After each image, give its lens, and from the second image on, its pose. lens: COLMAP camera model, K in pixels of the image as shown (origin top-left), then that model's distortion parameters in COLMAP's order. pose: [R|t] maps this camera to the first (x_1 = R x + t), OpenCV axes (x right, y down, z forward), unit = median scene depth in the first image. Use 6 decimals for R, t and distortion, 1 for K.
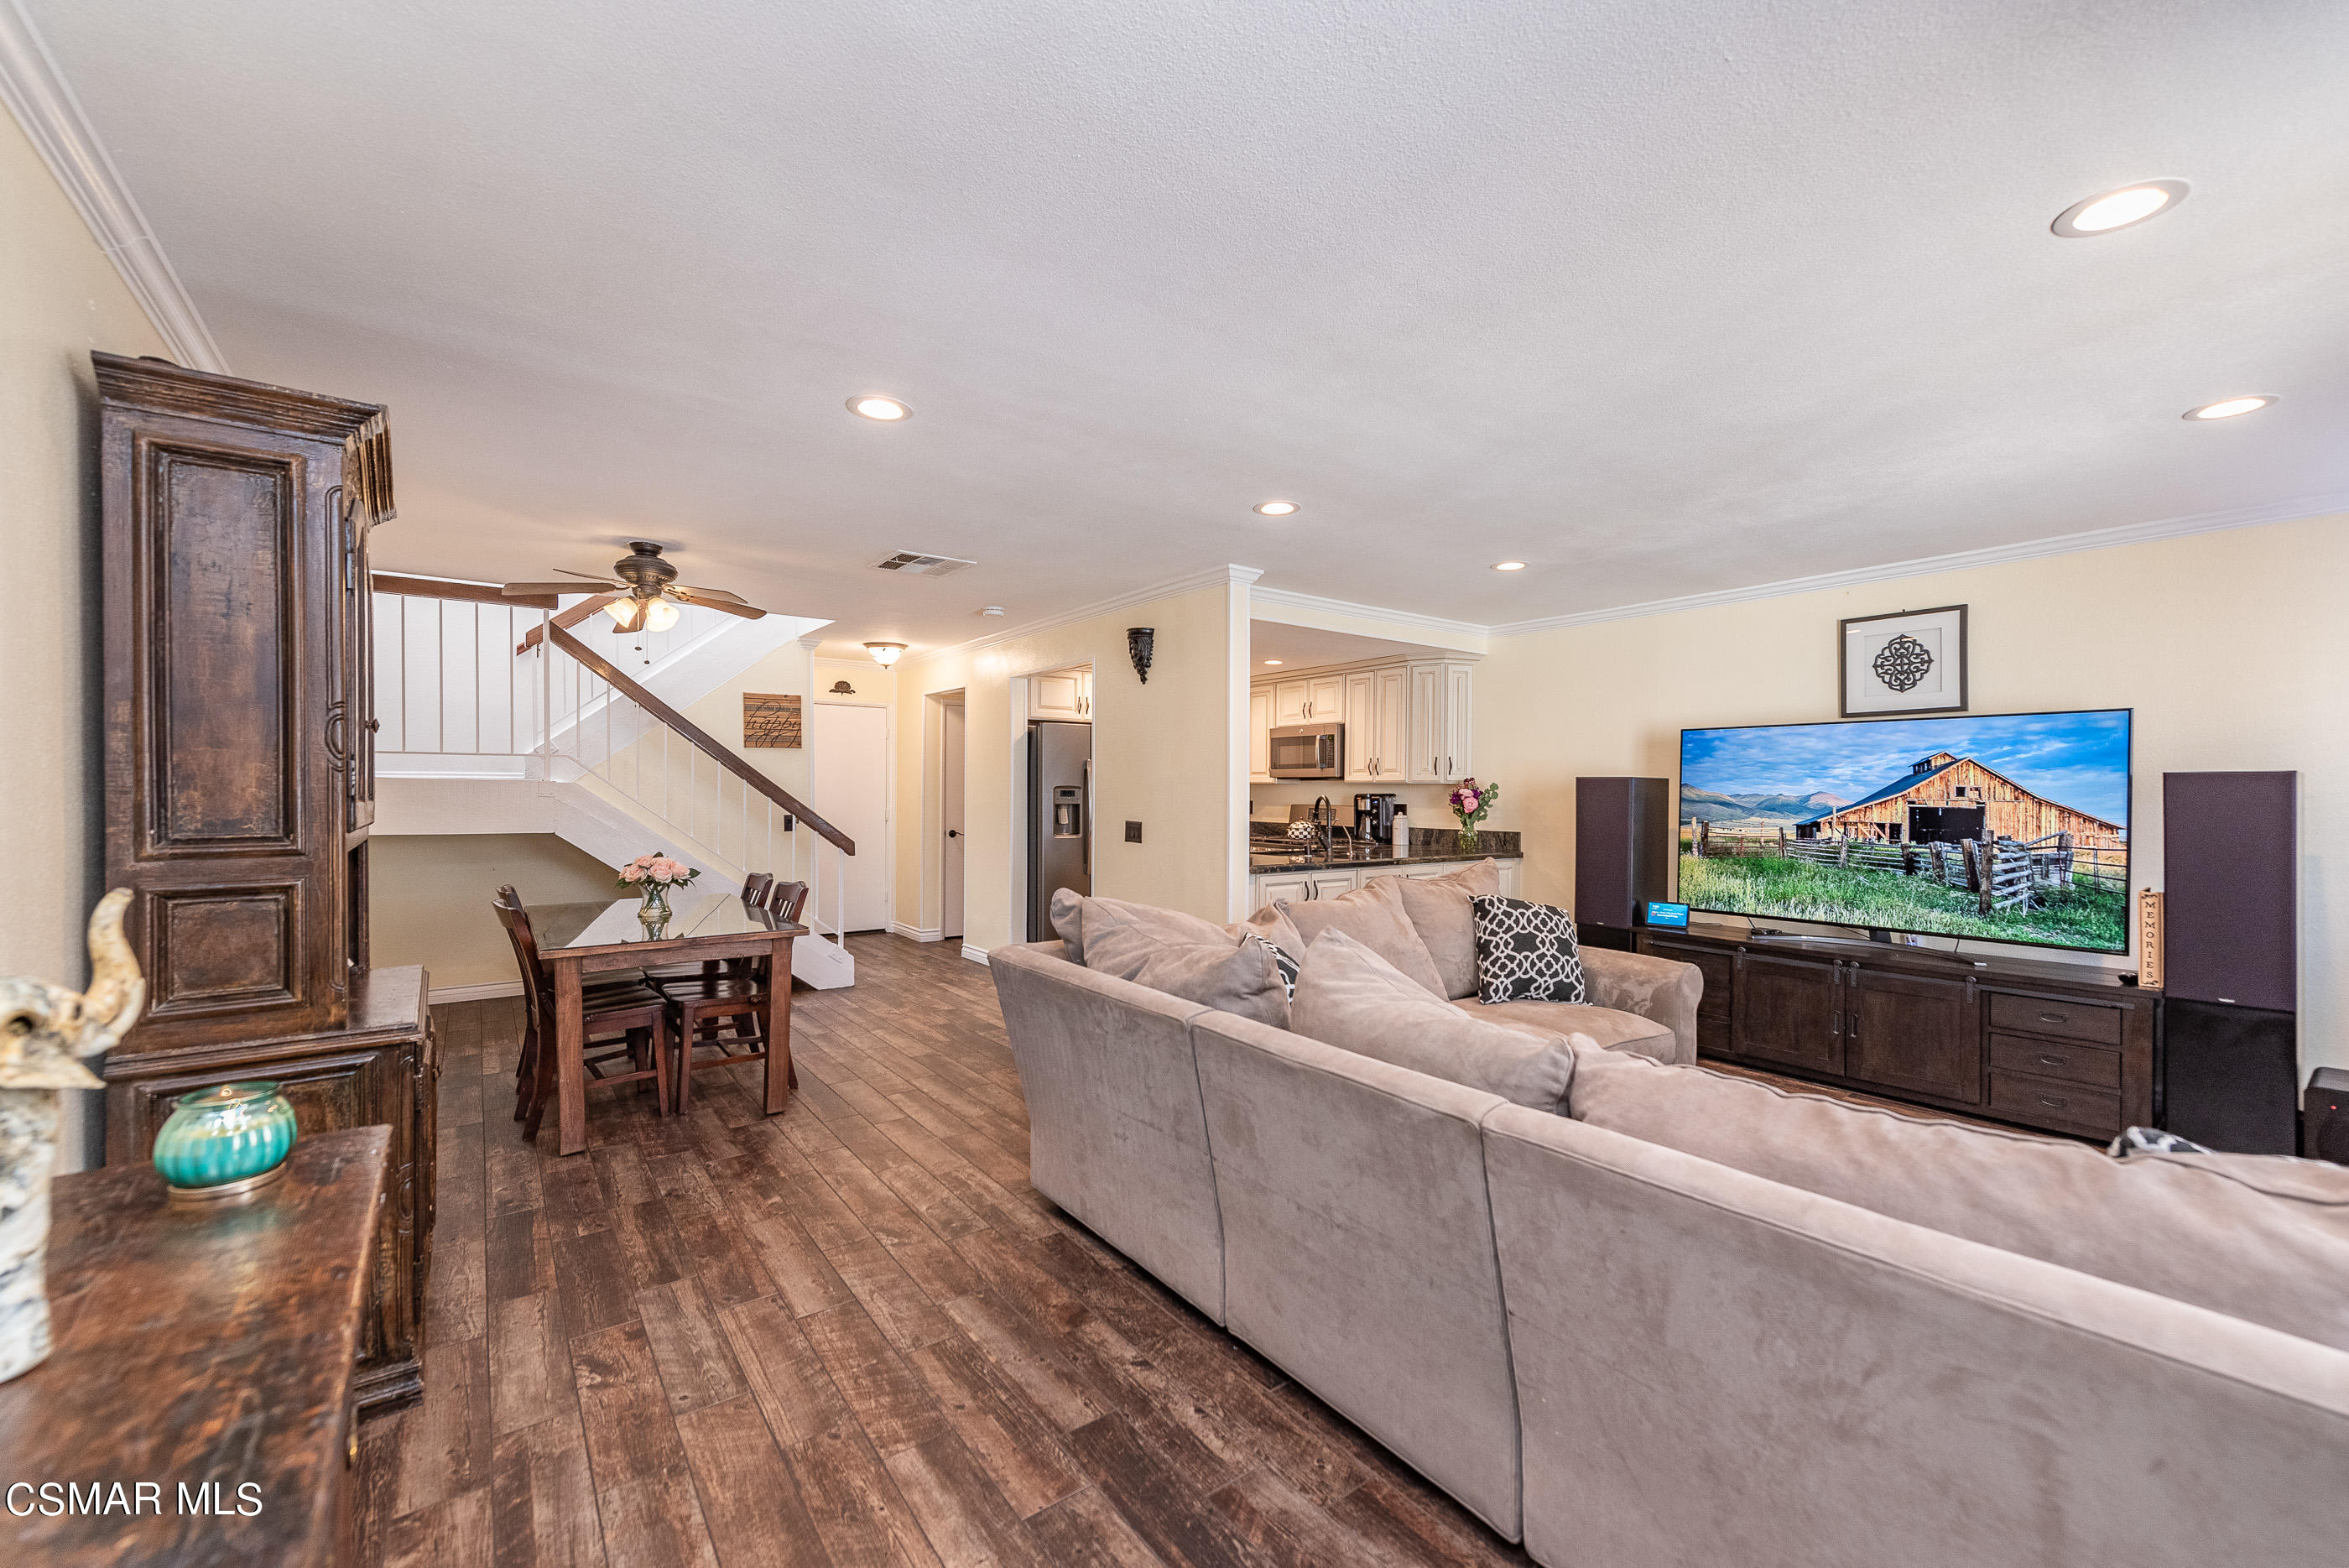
lens RADIAL K [[924.0, 0, 1173.5], [0, 924.0, 792.9], [0, 0, 1]] dist [0.013345, -0.005385]
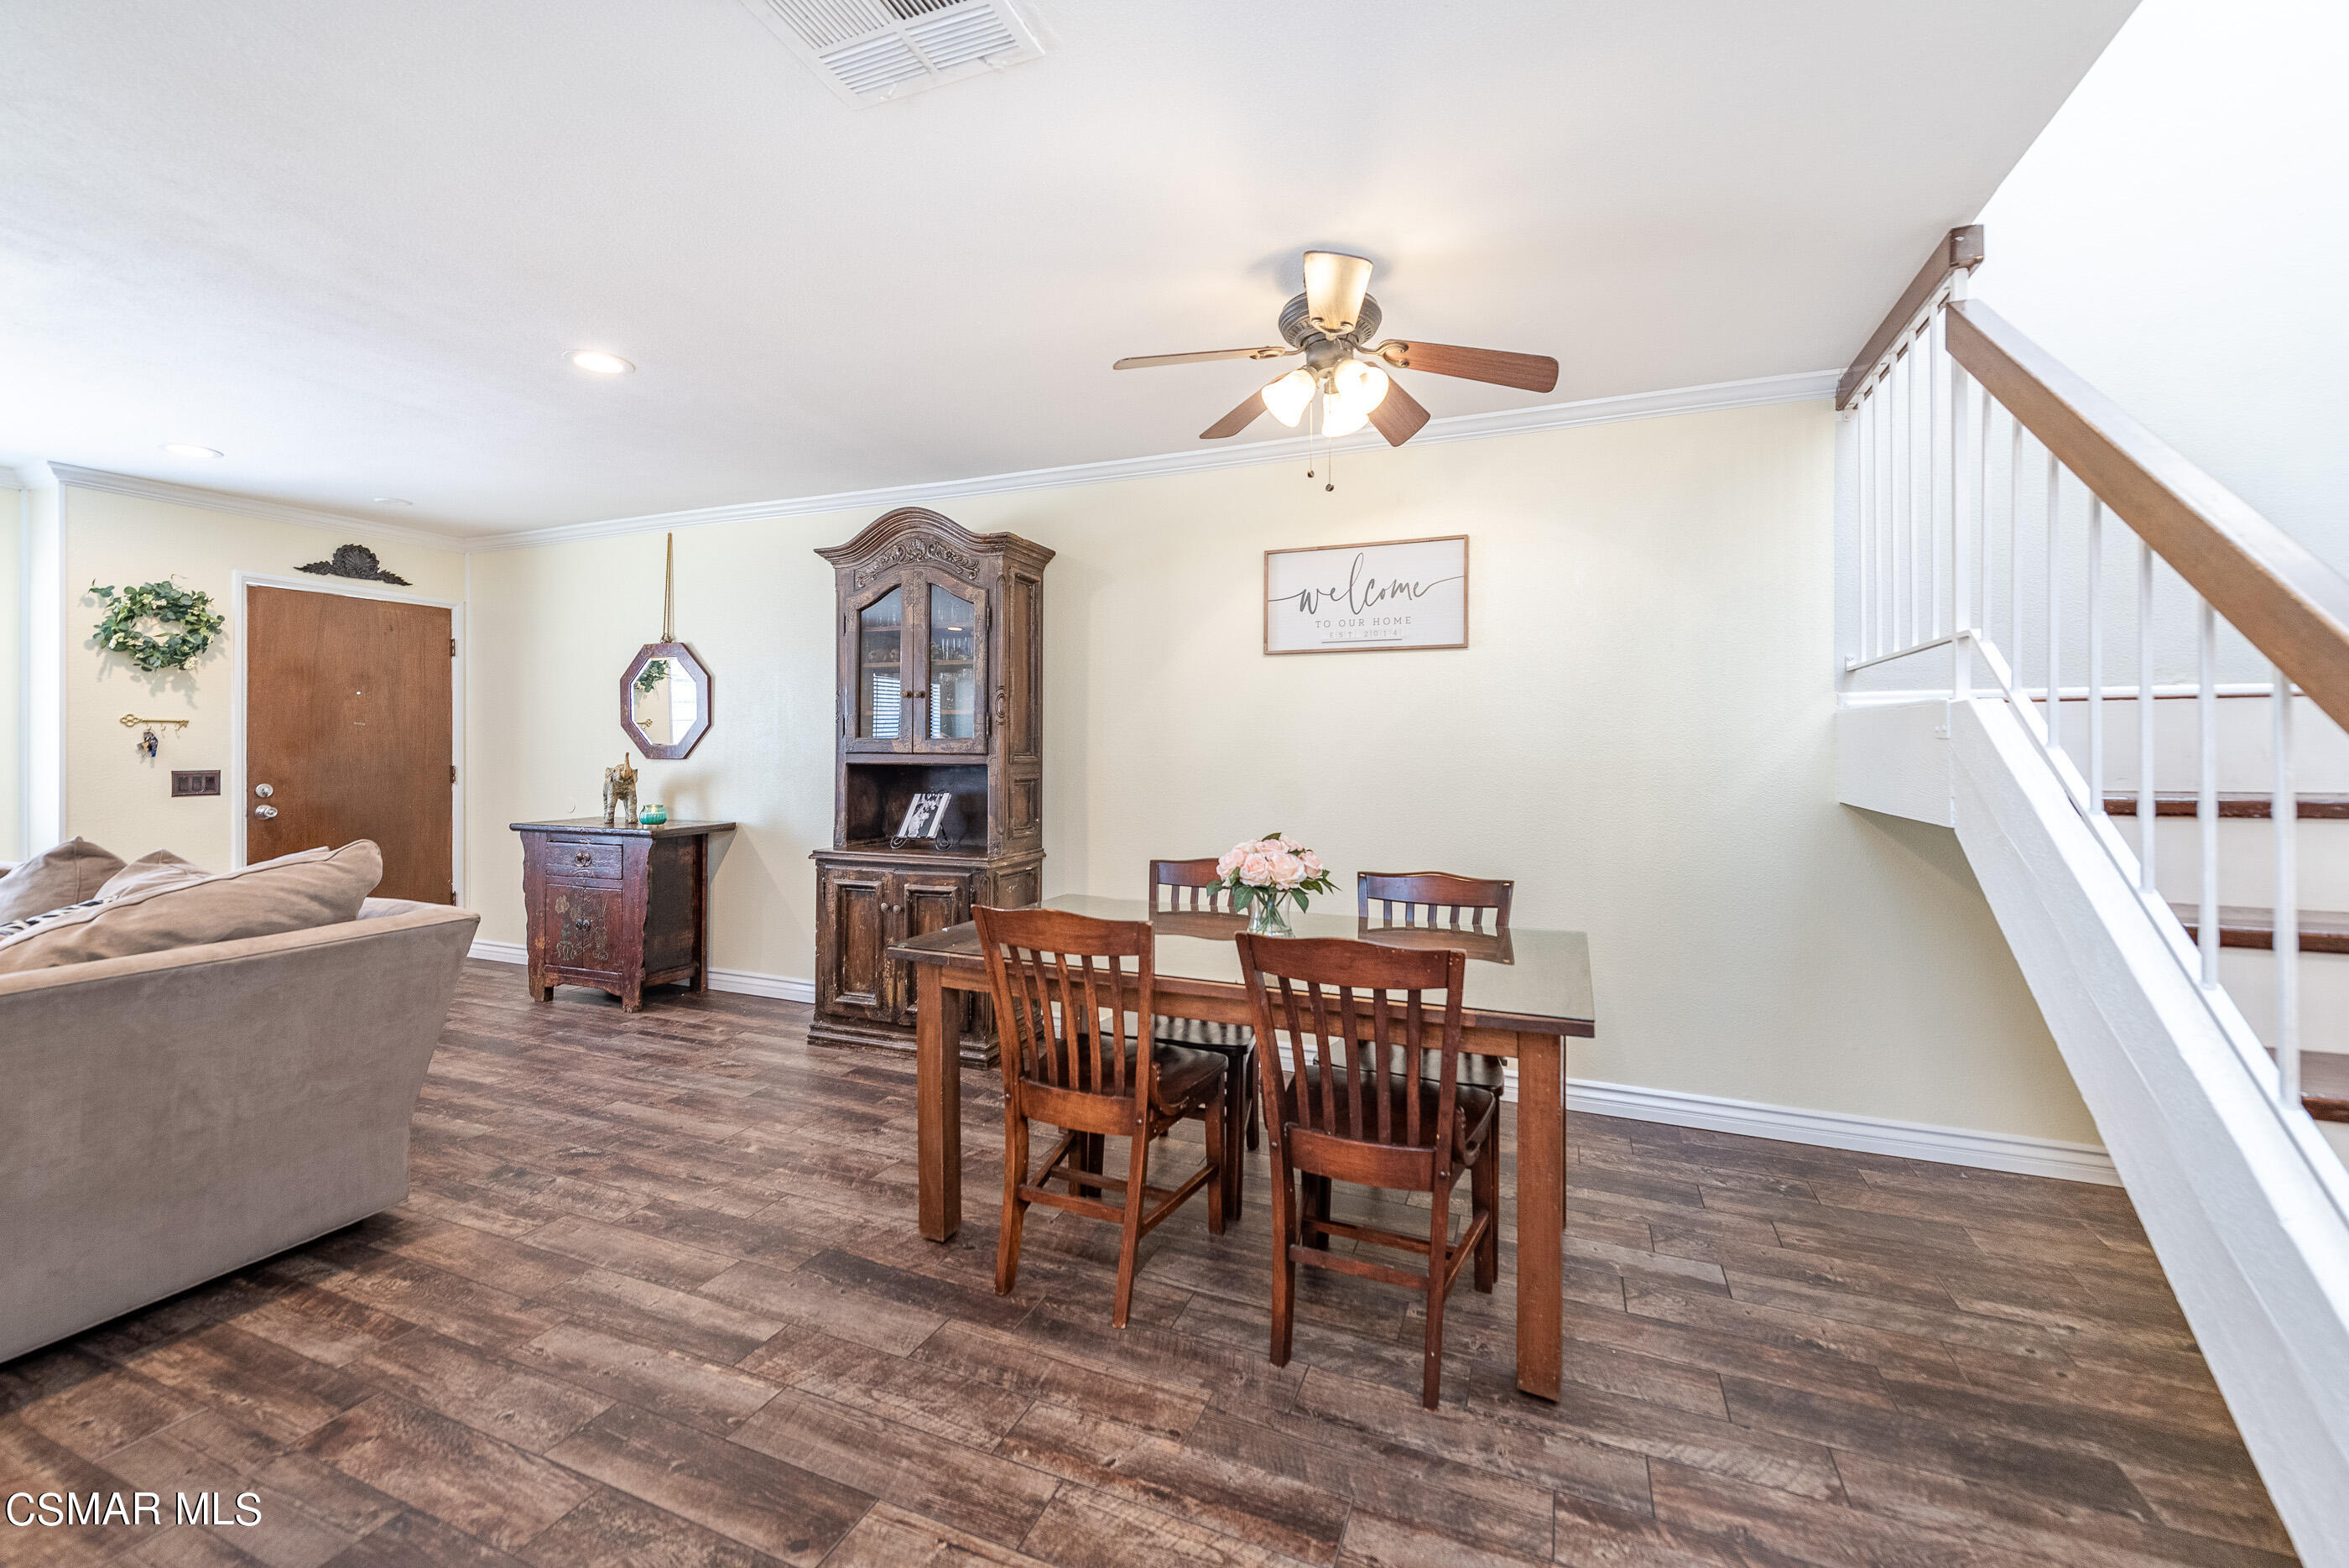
lens RADIAL K [[924.0, 0, 1181.6], [0, 924.0, 750.6], [0, 0, 1]] dist [0.013345, -0.005385]
pose [[-0.854161, -0.006496, -0.519968, -0.210194], [-0.007022, 0.999975, -0.000958, 0.014666], [0.519961, 0.002833, -0.854185, 1.408105]]
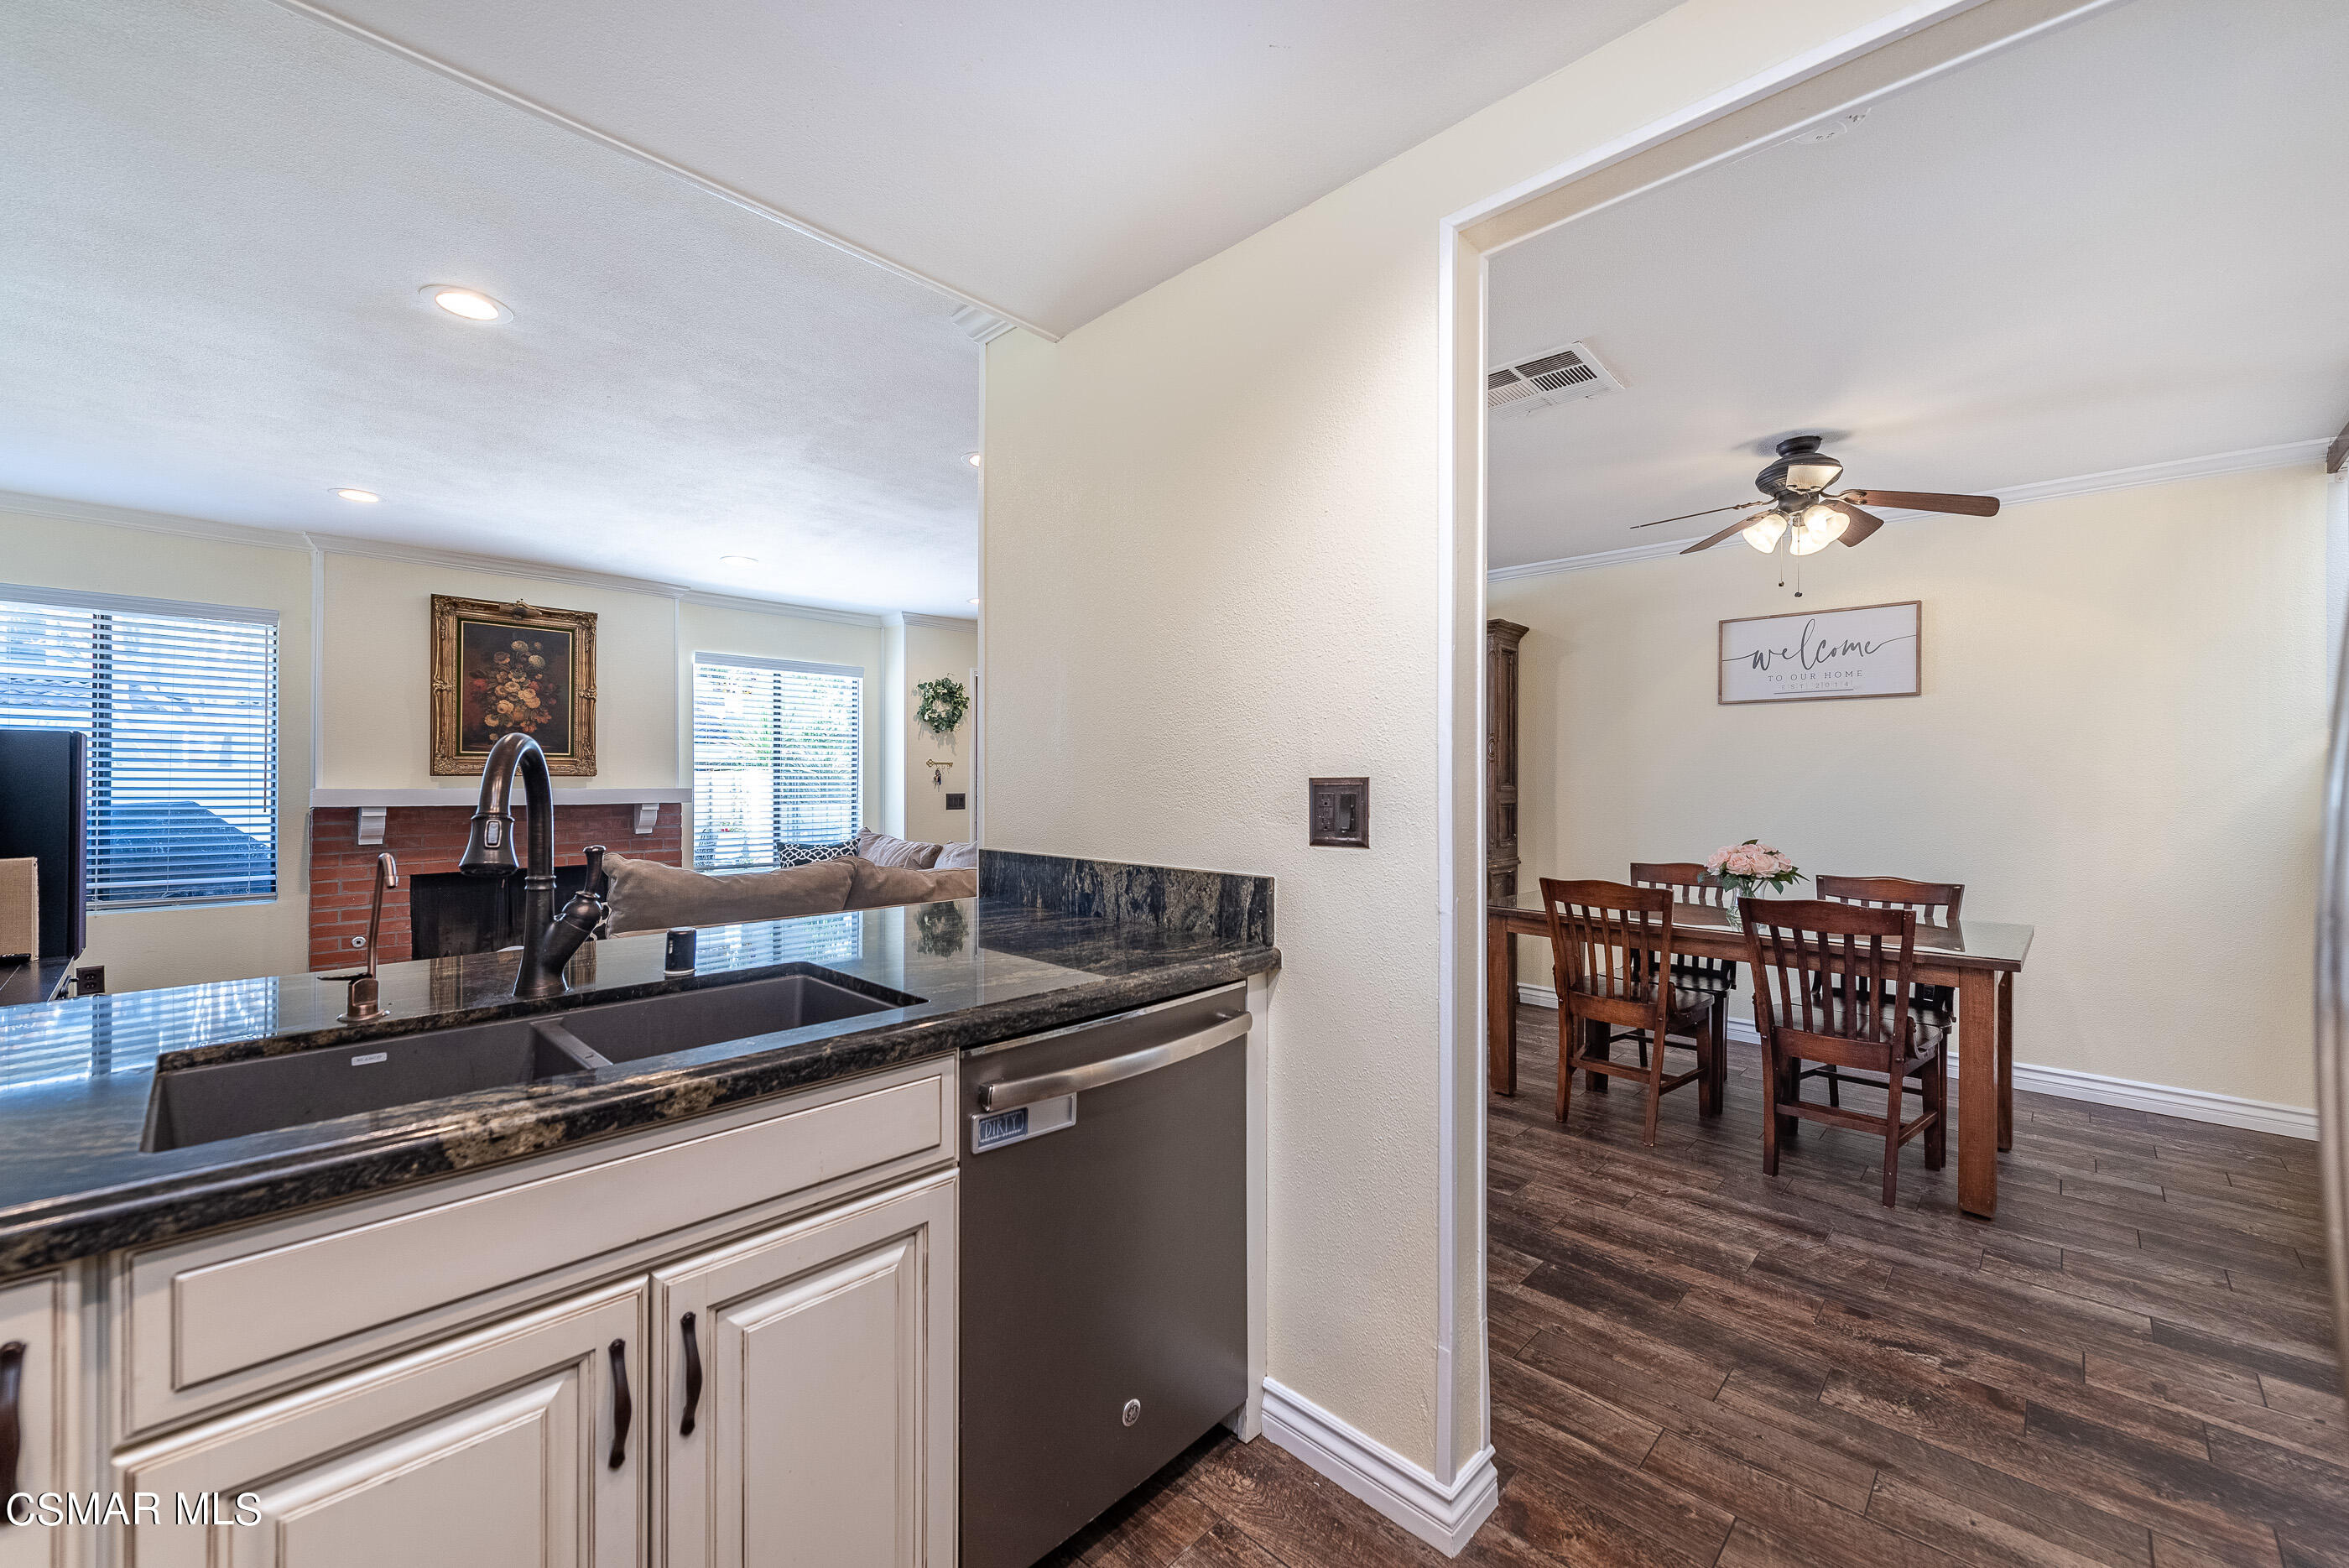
lens RADIAL K [[924.0, 0, 1182.0], [0, 924.0, 779.7], [0, 0, 1]] dist [0.013345, -0.005385]
pose [[-0.985074, -0.007013, -0.171986, 0.064502], [-0.007253, 0.999973, 0.000770, 0.014501], [0.171976, 0.002006, -0.985099, 1.655428]]
